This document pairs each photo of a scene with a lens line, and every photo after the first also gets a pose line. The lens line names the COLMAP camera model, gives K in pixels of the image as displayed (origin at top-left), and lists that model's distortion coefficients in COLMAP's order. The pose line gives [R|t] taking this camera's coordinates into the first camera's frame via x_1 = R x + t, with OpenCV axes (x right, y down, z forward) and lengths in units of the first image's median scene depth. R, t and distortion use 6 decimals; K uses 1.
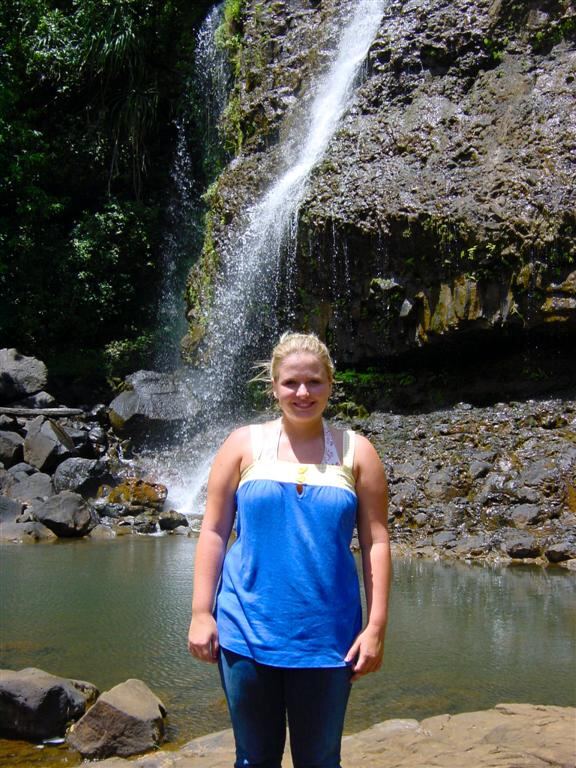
lens RADIAL K [[1053.0, 0, 288.0], [0, 1053.0, 384.0], [0, 0, 1]] dist [-0.123976, 0.035478]
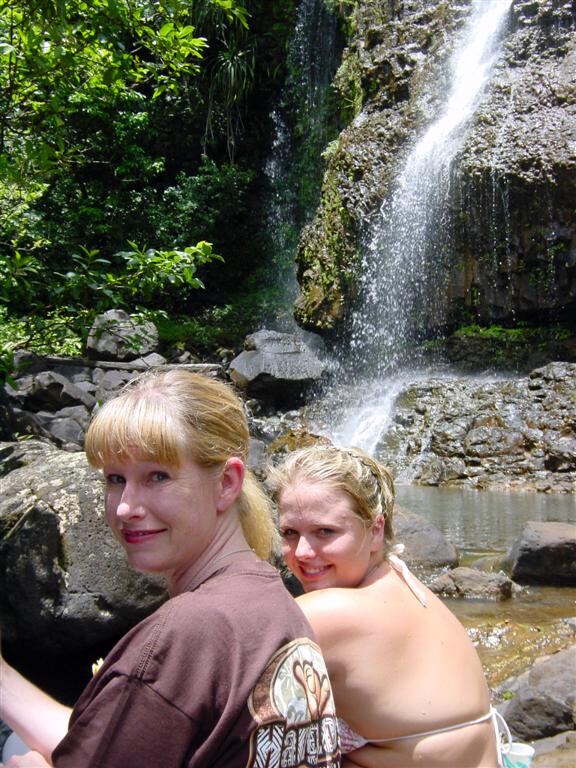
lens RADIAL K [[1053.0, 0, 288.0], [0, 1053.0, 384.0], [0, 0, 1]] dist [-0.123976, 0.035478]
pose [[0.999983, 0.004094, 0.004083, -0.148055], [-0.004130, 0.999952, 0.008917, 0.035666], [-0.004046, -0.008934, 0.999952, 0.016342]]
